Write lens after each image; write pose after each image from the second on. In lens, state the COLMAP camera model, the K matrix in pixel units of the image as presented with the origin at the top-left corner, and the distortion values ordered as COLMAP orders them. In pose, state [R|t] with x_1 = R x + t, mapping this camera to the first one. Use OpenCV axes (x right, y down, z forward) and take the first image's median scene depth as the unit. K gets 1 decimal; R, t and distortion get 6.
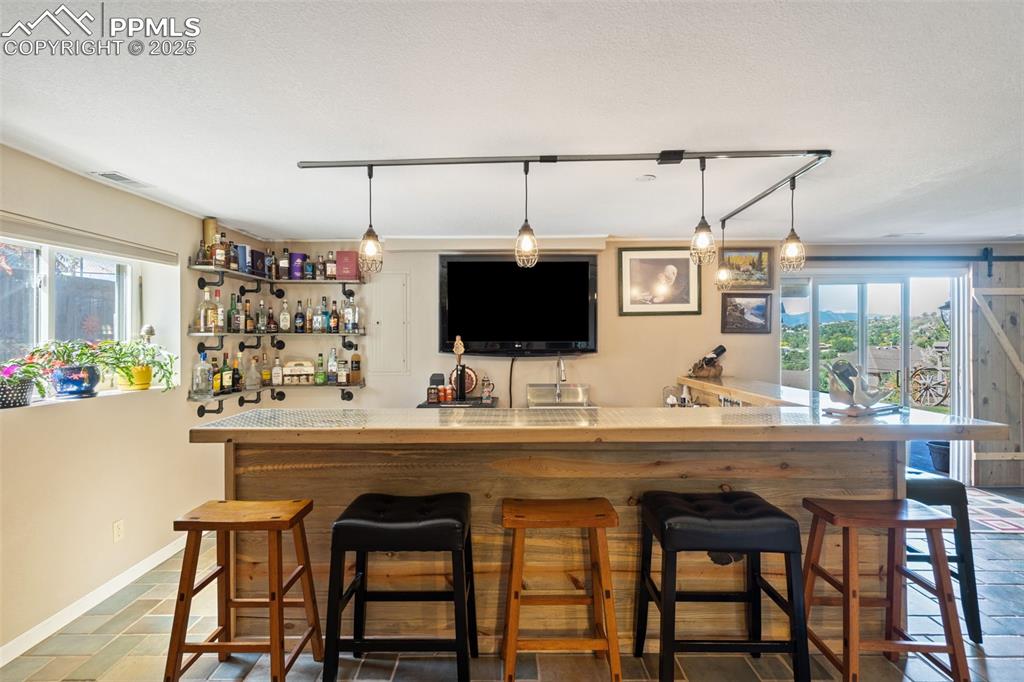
lens RADIAL K [[476.6, 0, 513.3], [0, 476.6, 336.3], [0, 0, 1]] dist [-0.000409, 0.000956]
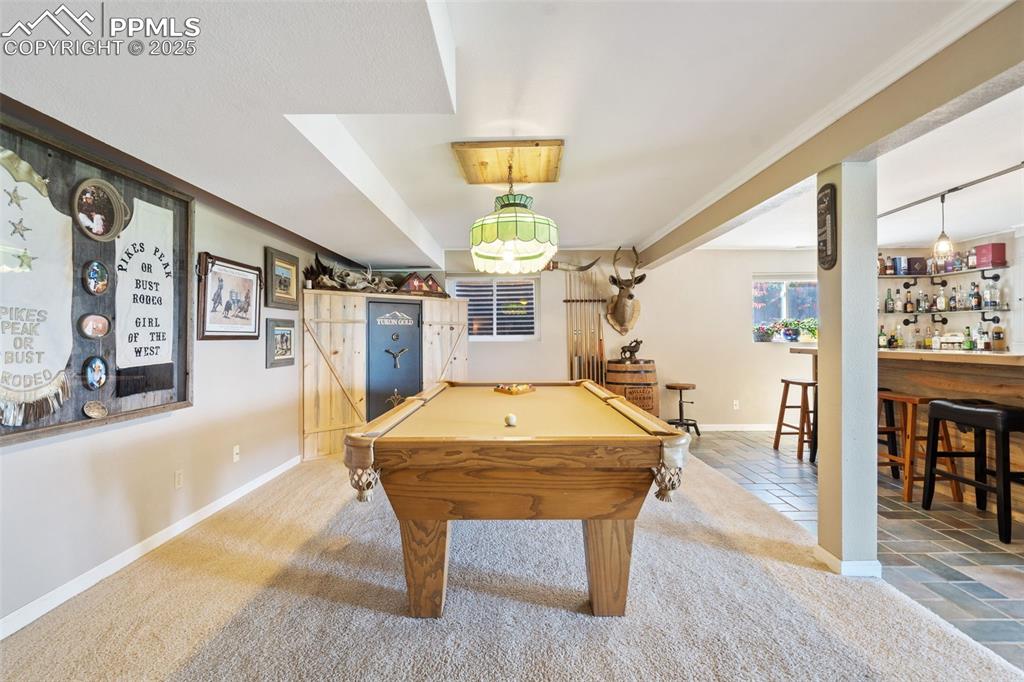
lens RADIAL K [[476.6, 0, 515.8], [0, 476.6, 332.1], [0, 0, 1]] dist [-0.000409, 0.000956]
pose [[0.009396, -0.007750, -0.999926, 0.893174], [0.006990, 0.999946, -0.007685, 0.053566], [0.999931, -0.006917, 0.009449, -0.251434]]
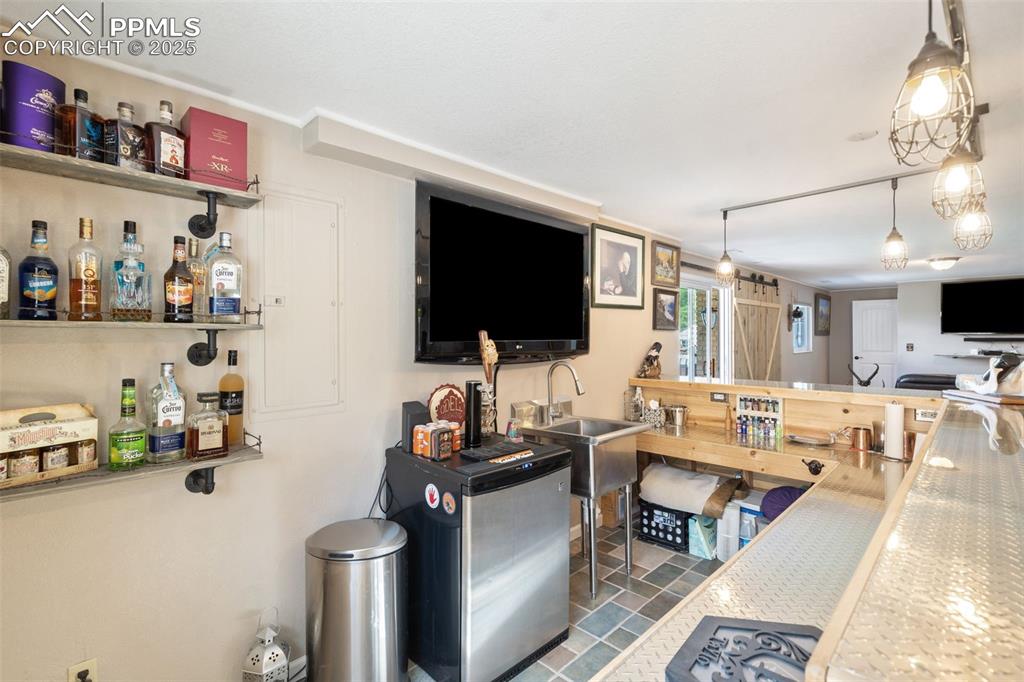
lens RADIAL K [[476.6, 0, 508.1], [0, 476.6, 334.9], [0, 0, 1]] dist [-0.000409, 0.000956]
pose [[0.690567, -0.000901, 0.723268, -0.466318], [0.000910, 1.000000, 0.000376, 0.003405], [-0.723268, 0.000399, 0.690567, 0.548763]]
